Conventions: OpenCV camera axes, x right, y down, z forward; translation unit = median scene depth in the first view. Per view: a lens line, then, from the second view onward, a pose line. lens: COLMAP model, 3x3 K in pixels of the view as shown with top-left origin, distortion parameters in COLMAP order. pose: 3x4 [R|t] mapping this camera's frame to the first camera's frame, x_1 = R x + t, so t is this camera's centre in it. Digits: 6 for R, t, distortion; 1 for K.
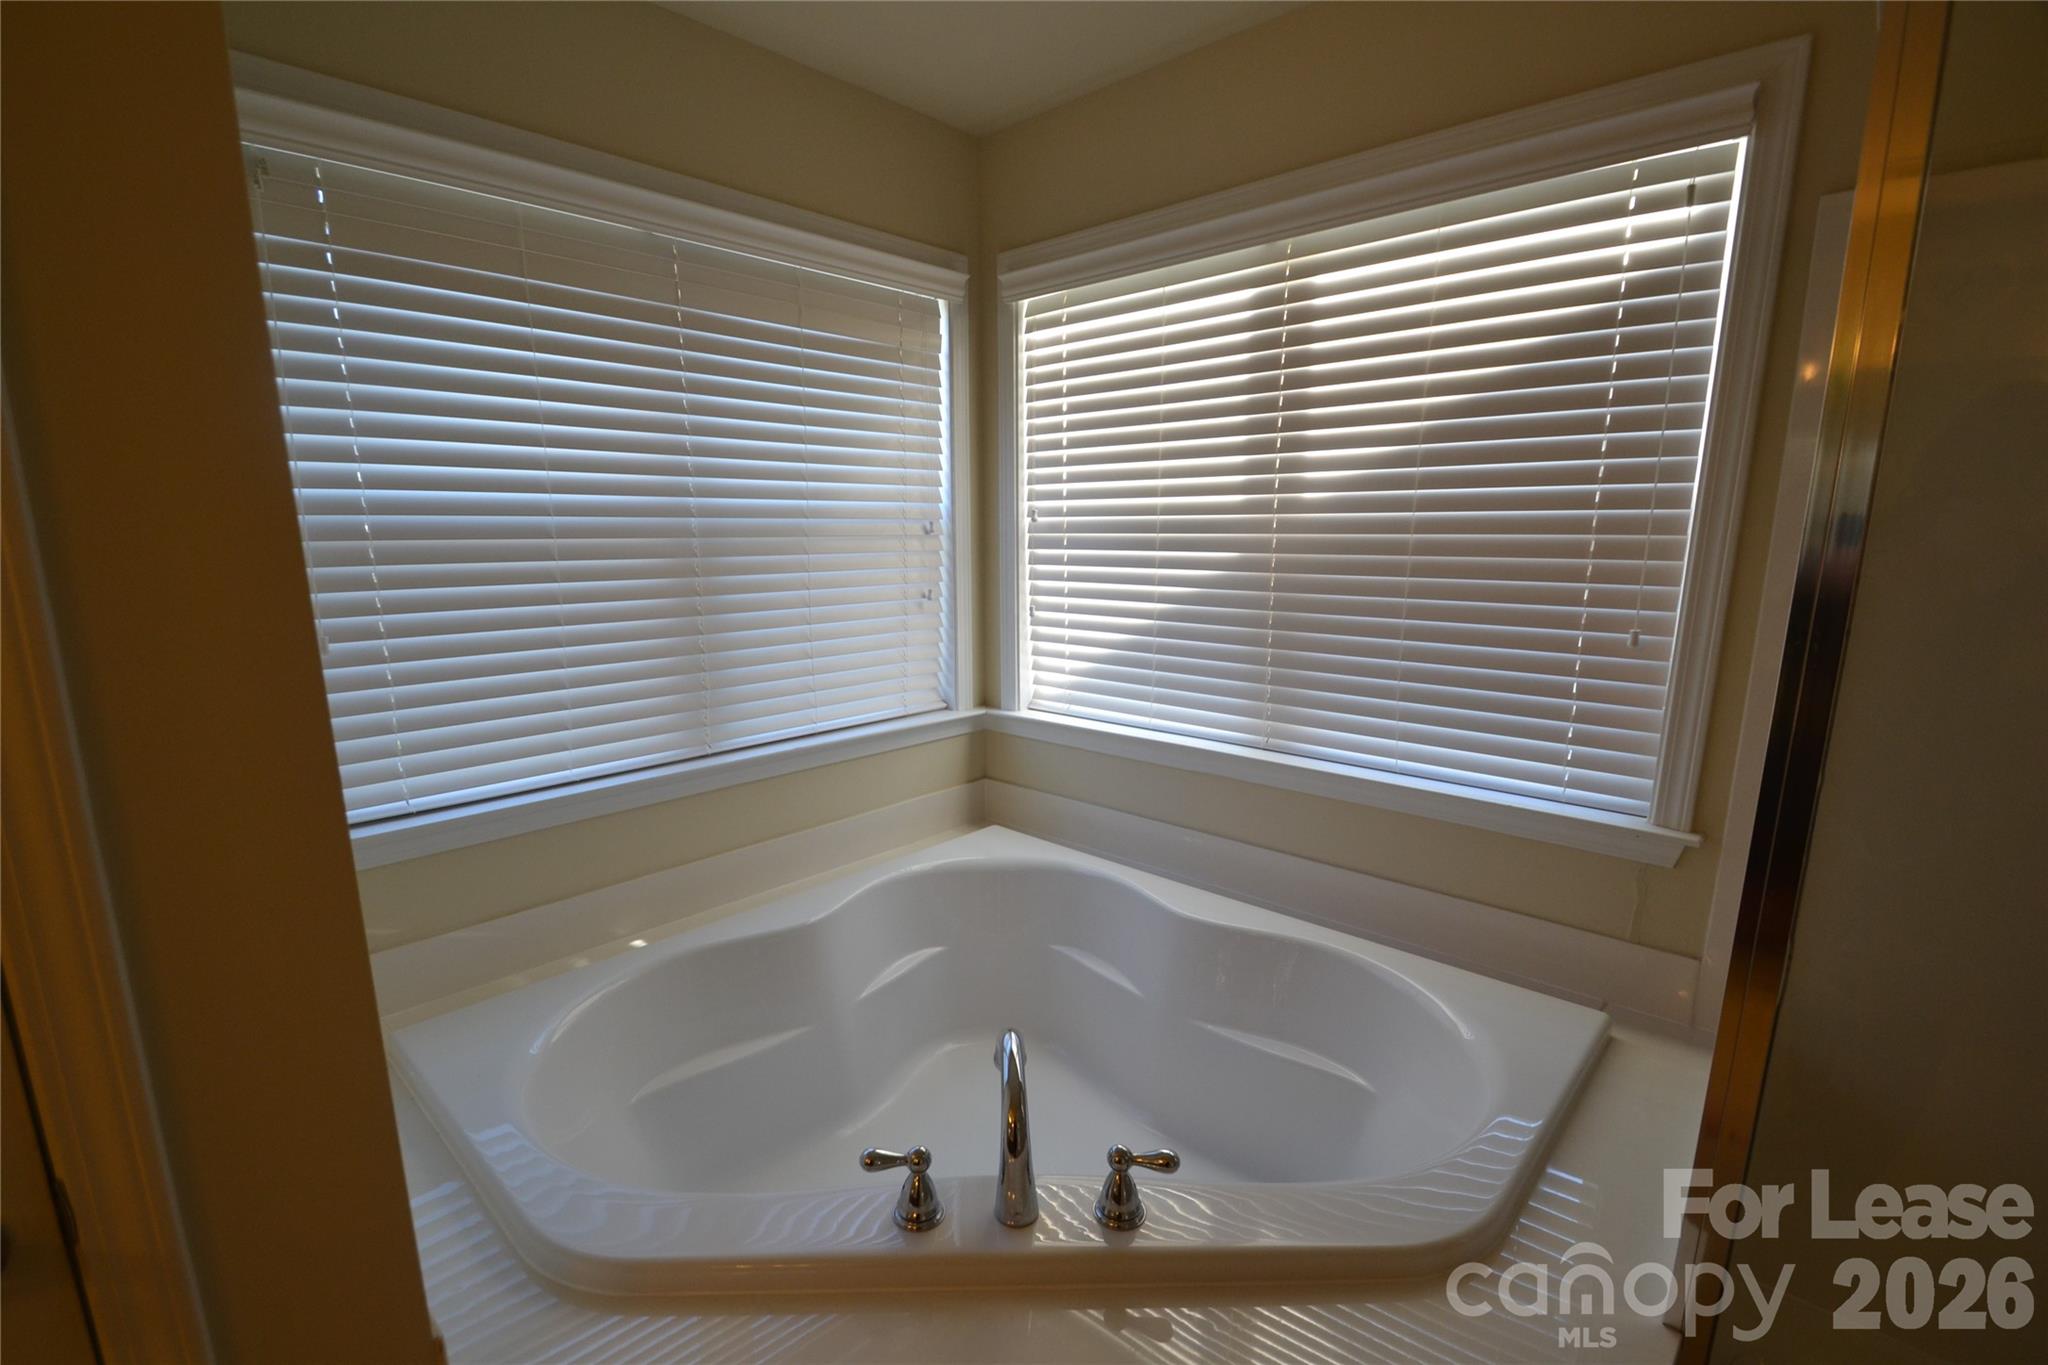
lens RADIAL K [[908.0, 0, 994.7], [0, 908.0, 719.9], [0, 0, 1]] dist [0.011618, -0.014848]
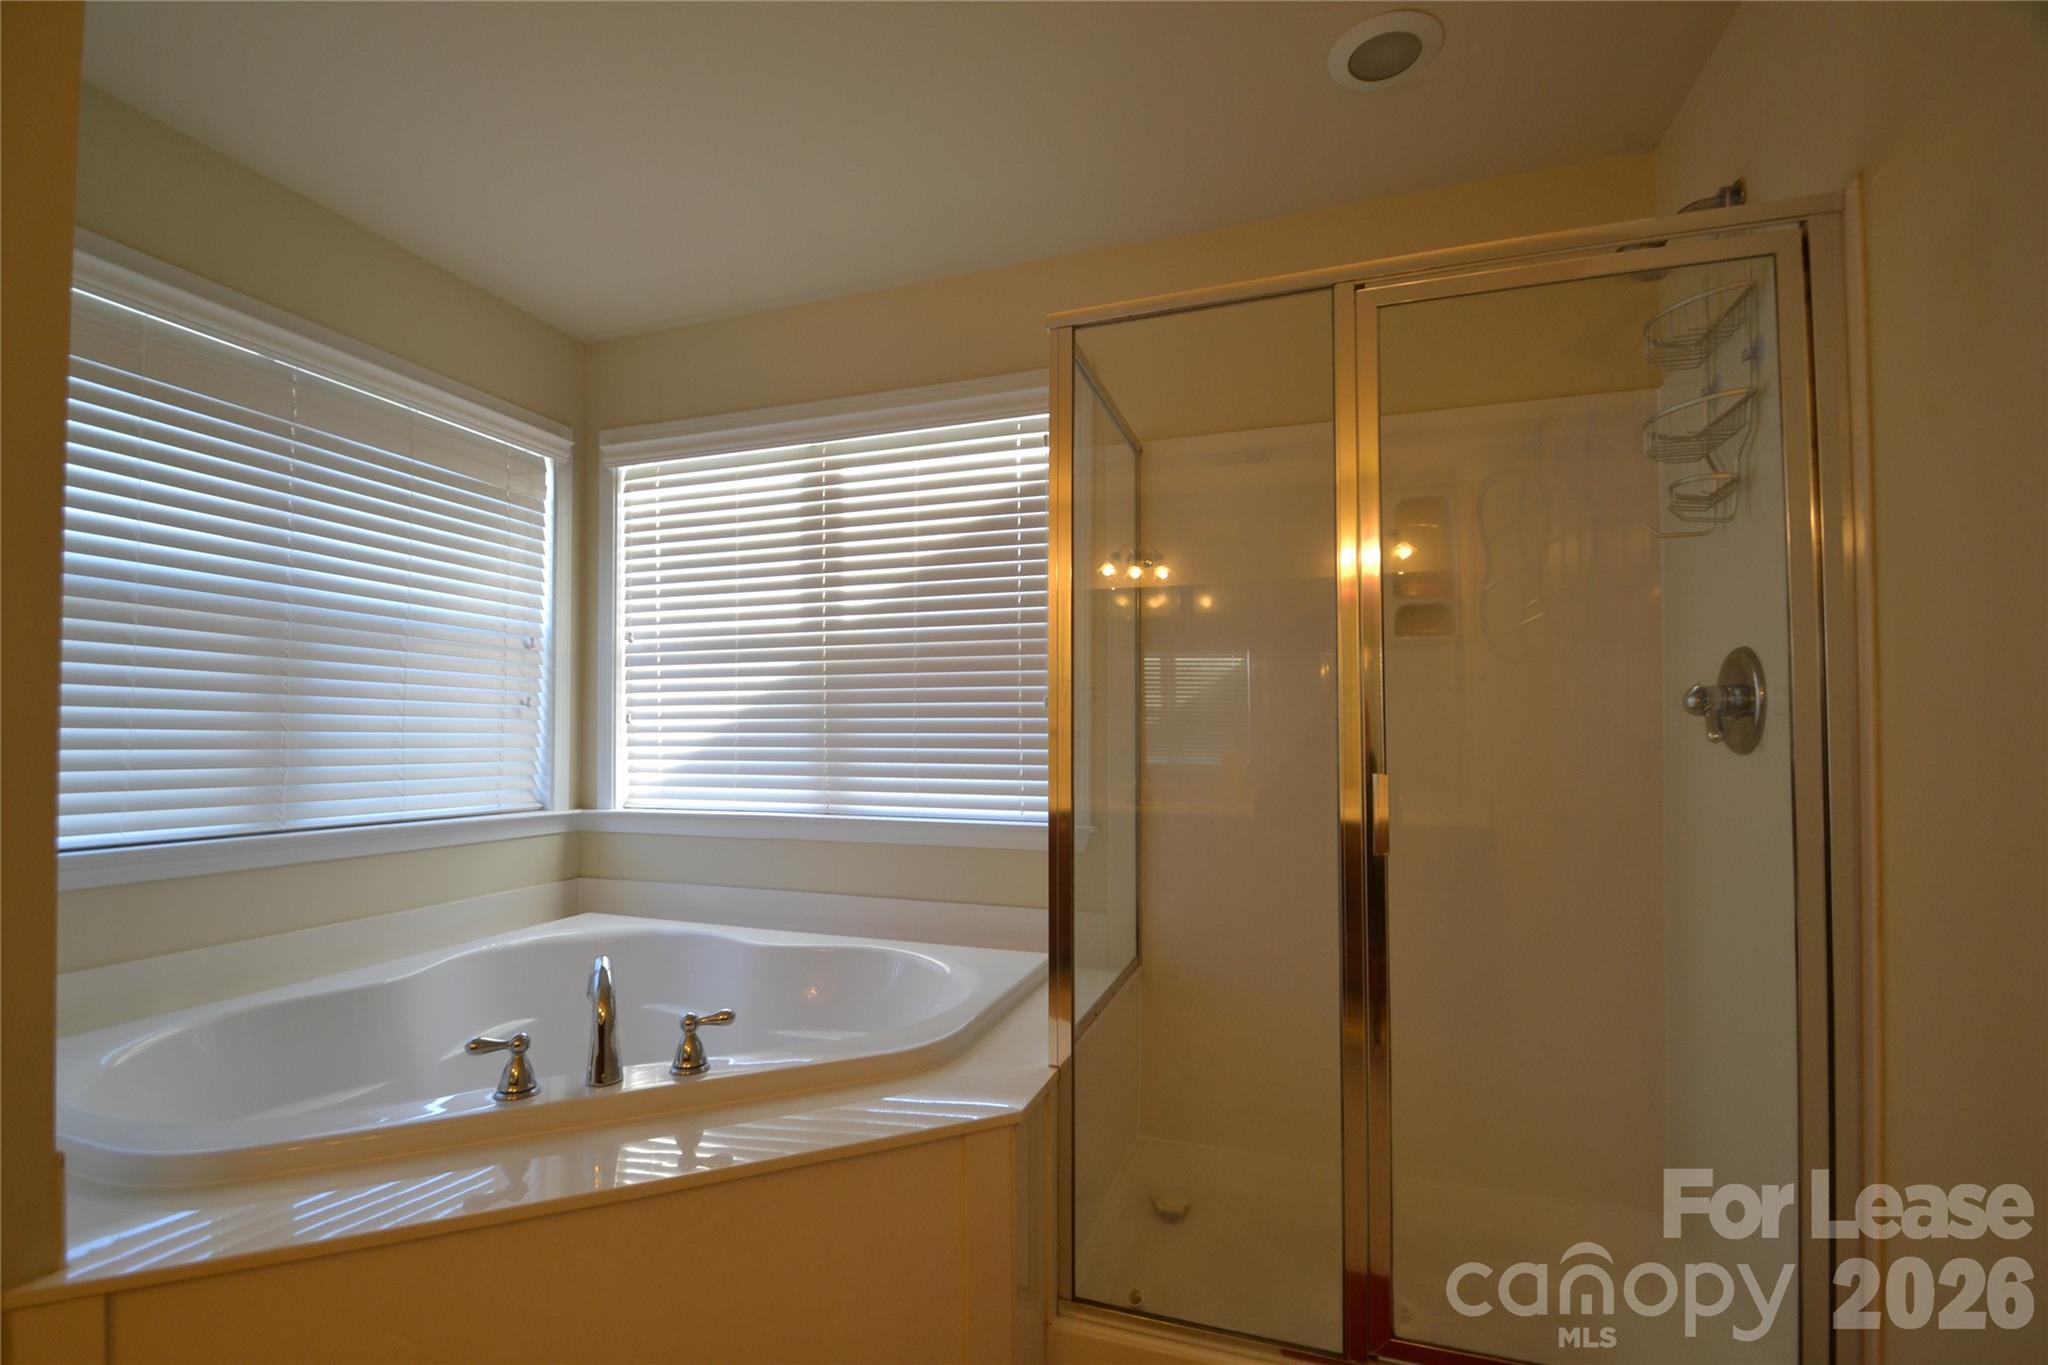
lens RADIAL K [[908.0, 0, 994.7], [0, 908.0, 719.9], [0, 0, 1]] dist [0.011618, -0.014848]
pose [[0.914220, 0.016366, 0.404888, -0.000490], [0.077415, 0.973726, -0.214159, 0.174214], [-0.397755, 0.227133, 0.888933, -0.217587]]
